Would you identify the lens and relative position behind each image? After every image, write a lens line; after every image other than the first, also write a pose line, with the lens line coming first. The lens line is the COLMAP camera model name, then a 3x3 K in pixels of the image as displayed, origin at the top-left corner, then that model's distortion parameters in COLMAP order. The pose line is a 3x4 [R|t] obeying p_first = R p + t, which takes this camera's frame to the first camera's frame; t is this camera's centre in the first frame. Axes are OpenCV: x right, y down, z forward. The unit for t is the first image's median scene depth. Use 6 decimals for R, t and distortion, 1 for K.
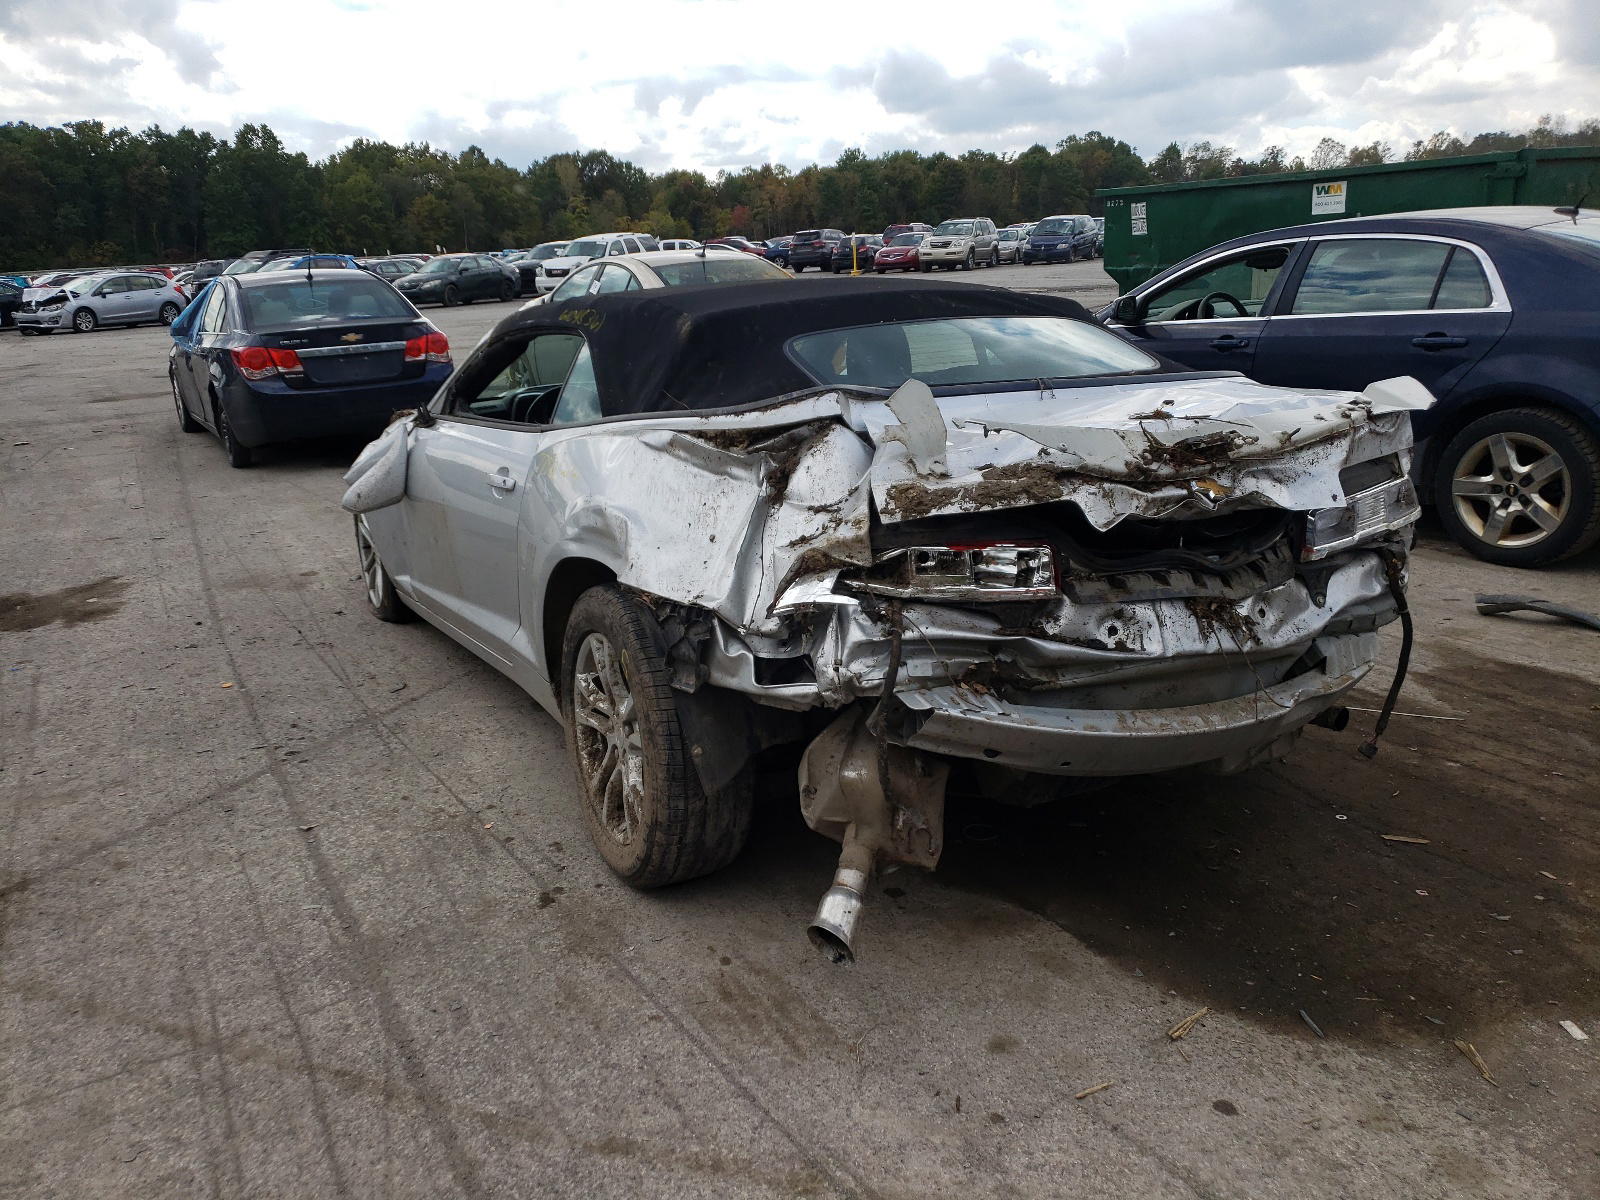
lens RADIAL K [[1293.2, 0, 754.2], [0, 1293.2, 543.4], [0, 0, 1]] dist [0.135662, -0.142365]
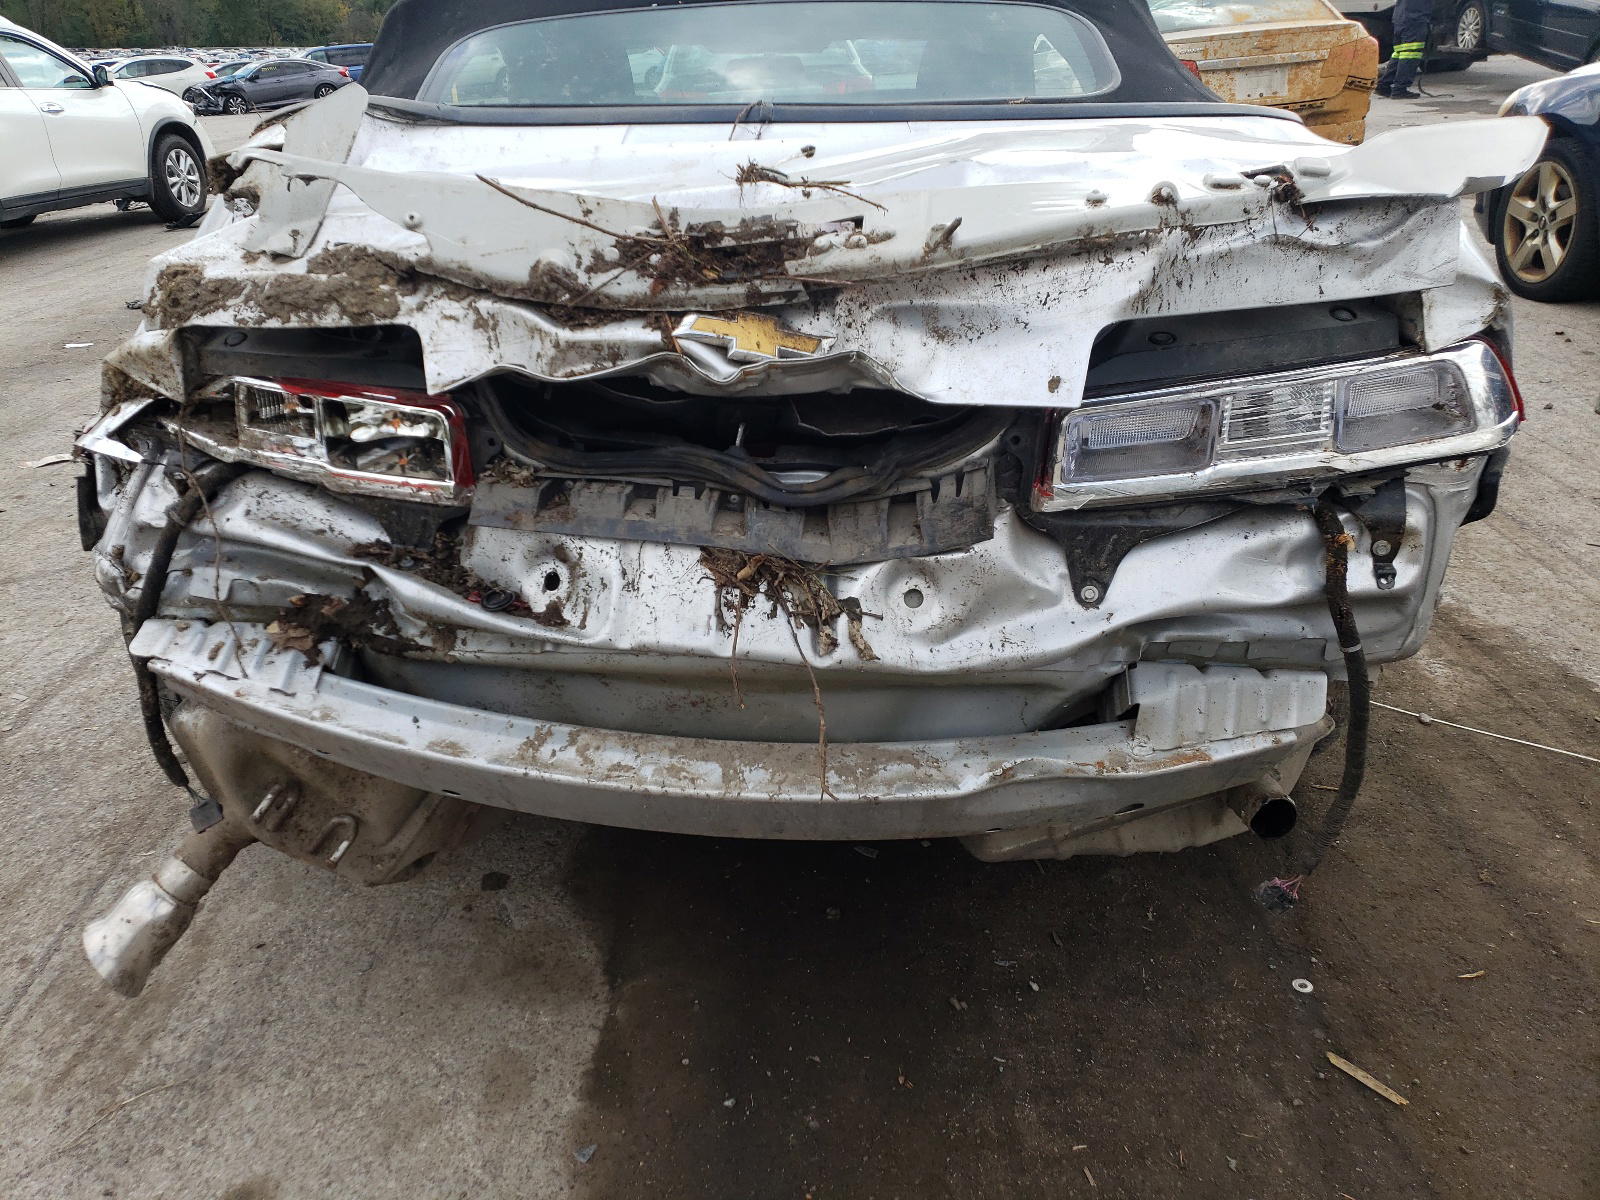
lens RADIAL K [[1293.2, 0, 754.2], [0, 1293.2, 543.4], [0, 0, 1]] dist [0.135662, -0.142365]
pose [[0.862692, 0.184127, -0.471020, 0.592888], [-0.096225, 0.974114, 0.204552, -0.065378], [0.496491, -0.131142, 0.858078, 0.581779]]
